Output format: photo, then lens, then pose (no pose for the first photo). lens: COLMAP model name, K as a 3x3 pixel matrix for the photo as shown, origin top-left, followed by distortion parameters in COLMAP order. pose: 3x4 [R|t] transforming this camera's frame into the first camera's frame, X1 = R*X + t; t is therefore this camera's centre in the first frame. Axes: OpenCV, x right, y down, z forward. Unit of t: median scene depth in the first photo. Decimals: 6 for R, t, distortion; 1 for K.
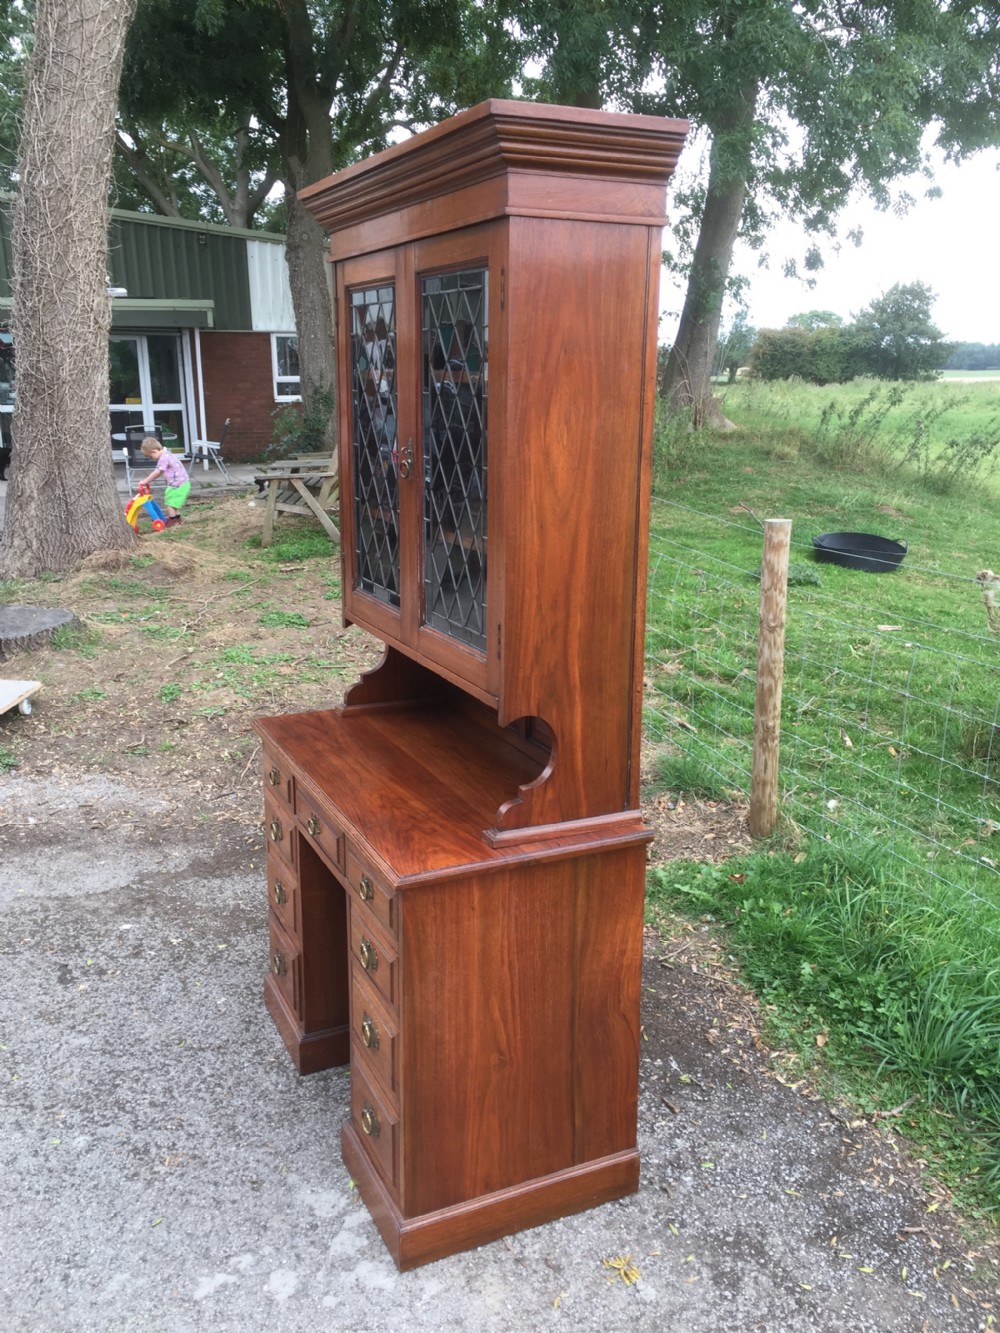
lens RADIAL K [[1156.3, 0, 499.8], [0, 1156.3, 642.7], [0, 0, 1]] dist [0.079426, -0.109008]
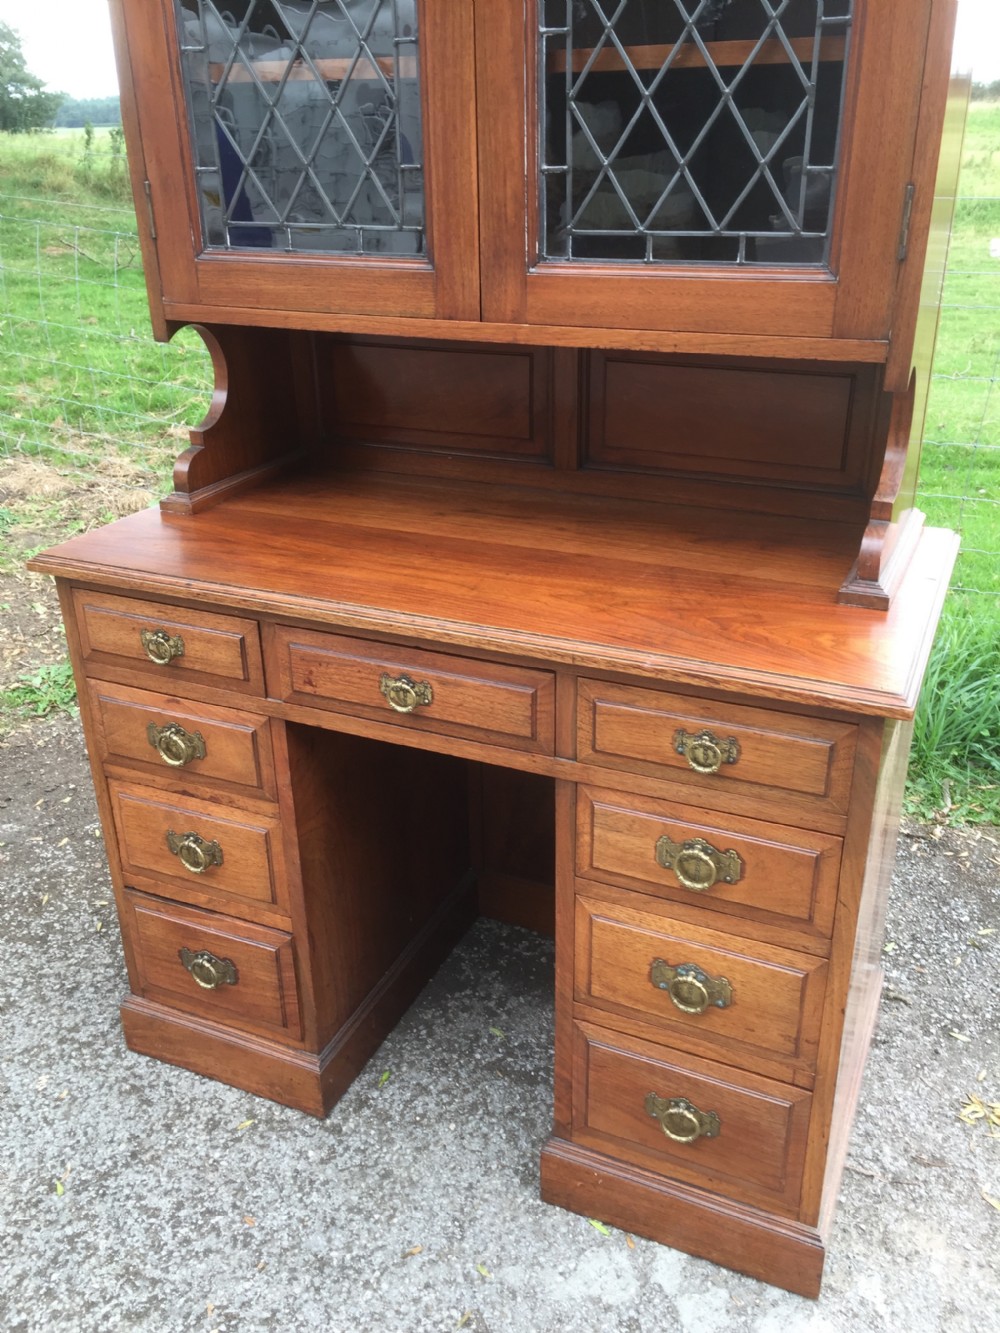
lens RADIAL K [[1156.3, 0, 516.5], [0, 1156.3, 655.4], [0, 0, 1]] dist [0.079426, -0.109008]
pose [[0.757584, -0.284636, 0.587408, -0.430151], [0.167049, 0.954491, 0.247066, 0.021695], [-0.631000, -0.089048, 0.770655, 0.581347]]
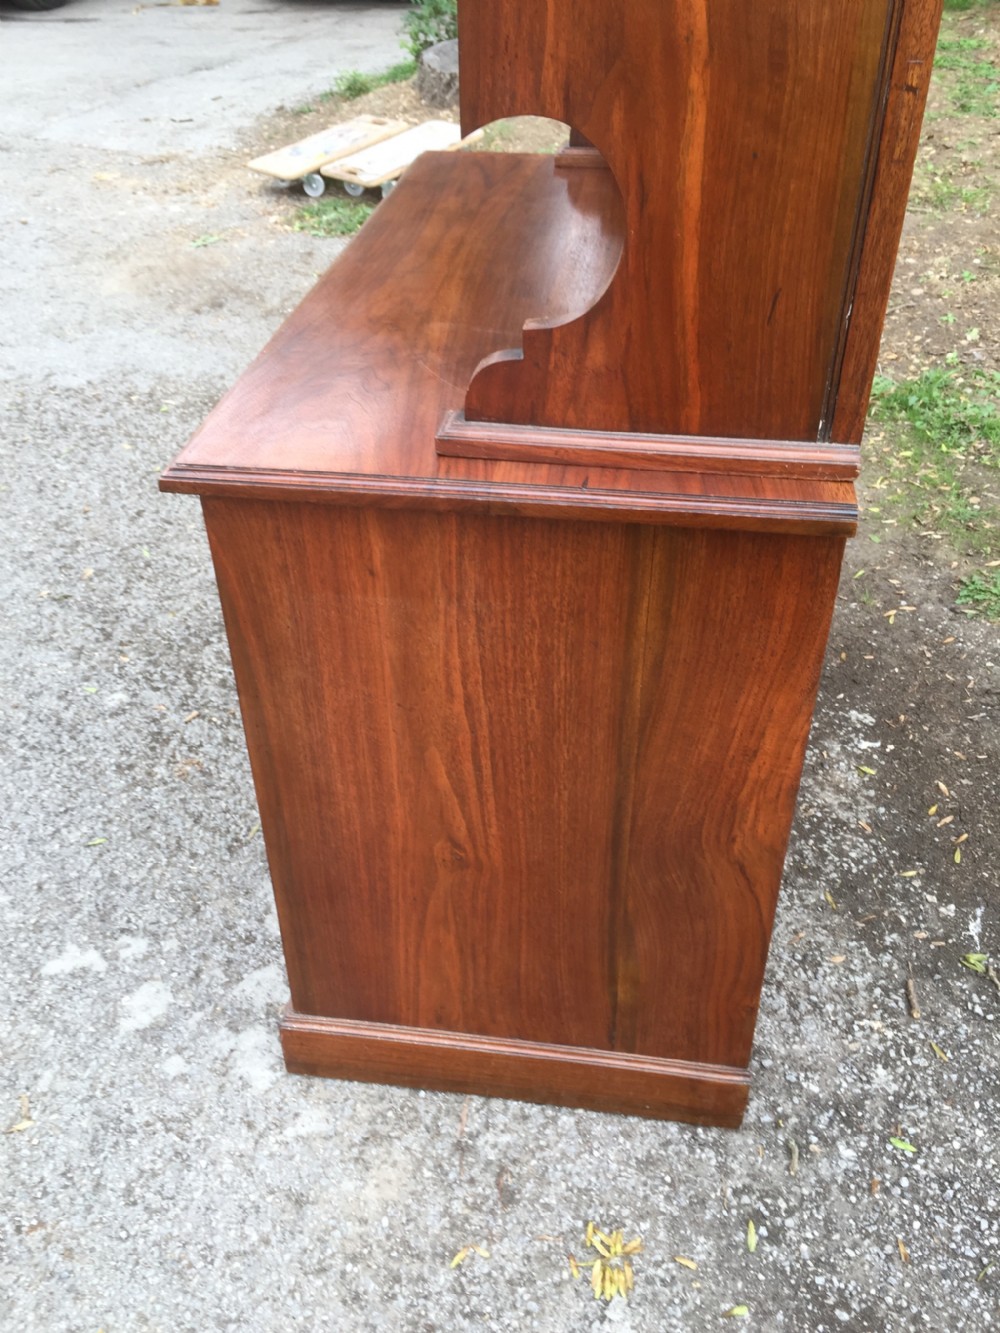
lens RADIAL K [[1156.3, 0, 484.3], [0, 1156.3, 656.6], [0, 0, 1]] dist [0.079426, -0.109008]
pose [[0.831153, 0.314817, -0.458339, 0.197486], [-0.113390, 0.902927, 0.414567, 0.057319], [0.544360, -0.292597, 0.786168, 0.566280]]
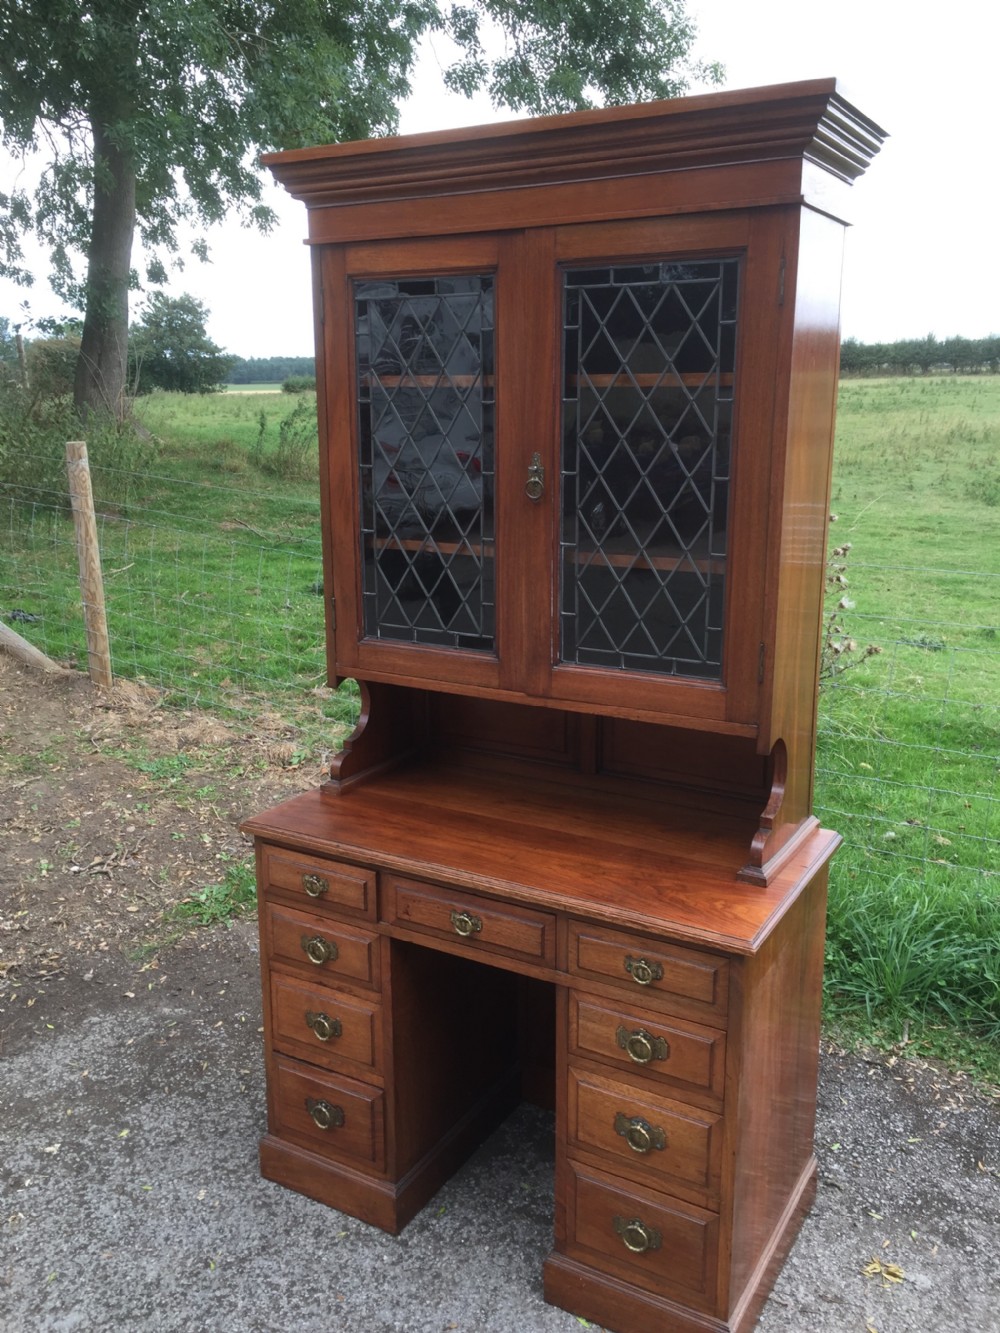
lens RADIAL K [[1156.3, 0, 513.7], [0, 1156.3, 640.9], [0, 0, 1]] dist [0.079426, -0.109008]
pose [[0.822337, -0.133606, 0.553092, -0.573875], [0.140393, 0.989631, 0.030320, -0.063499], [-0.551409, 0.052717, 0.832568, 0.285583]]
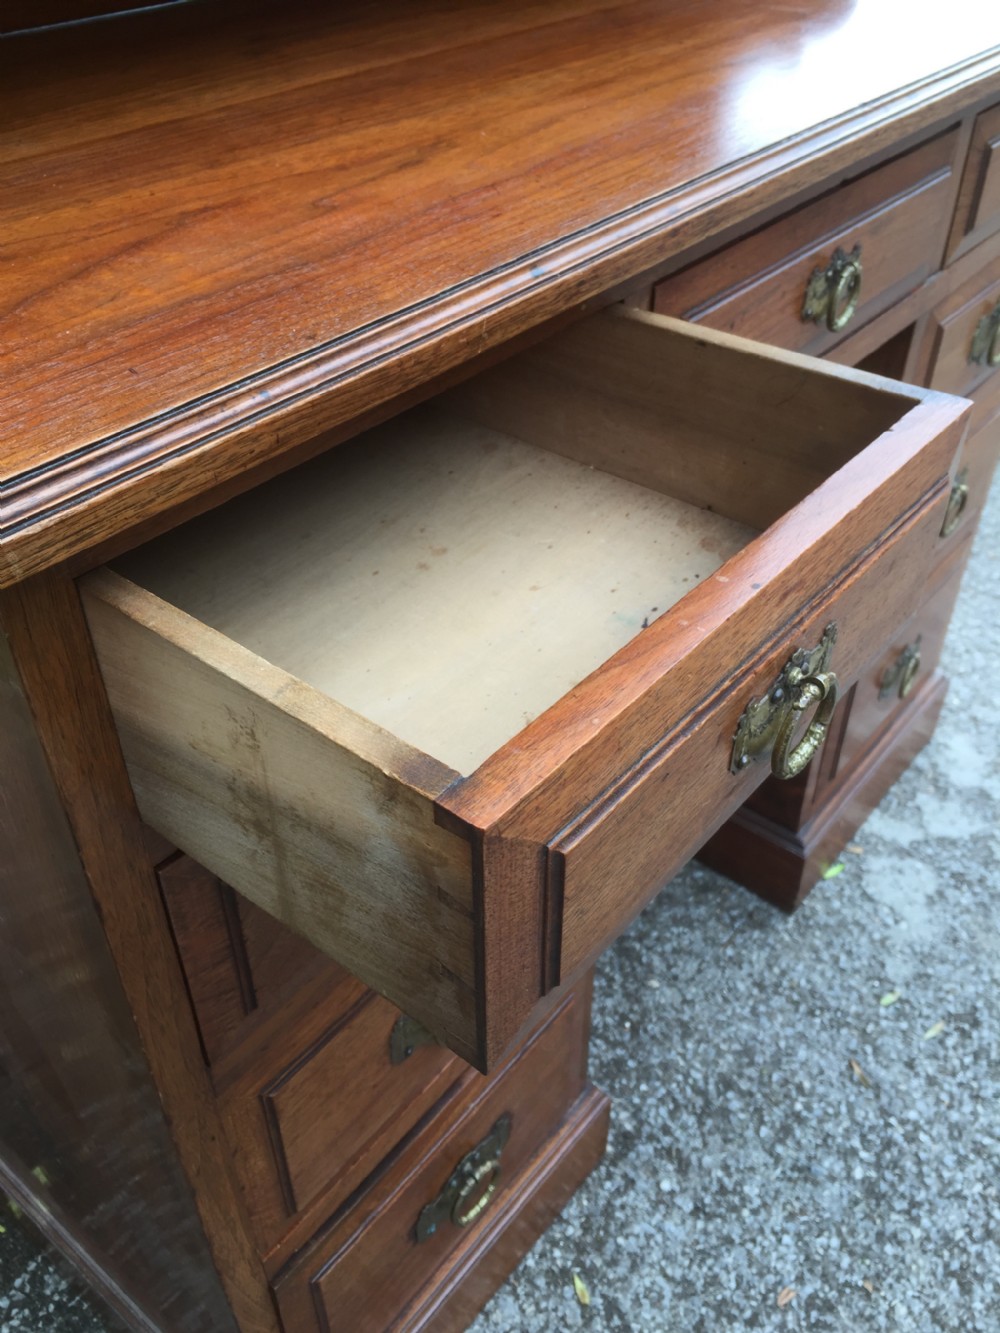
lens RADIAL K [[1163.9, 0, 485.9], [0, 1163.9, 648.6], [0, 0, 1]] dist [0.052322, -0.087244]
pose [[-0.426147, -0.561437, 0.709357, -0.367171], [0.206350, 0.703124, 0.680468, 0.016612], [-0.880806, 0.436355, -0.183781, 1.178738]]
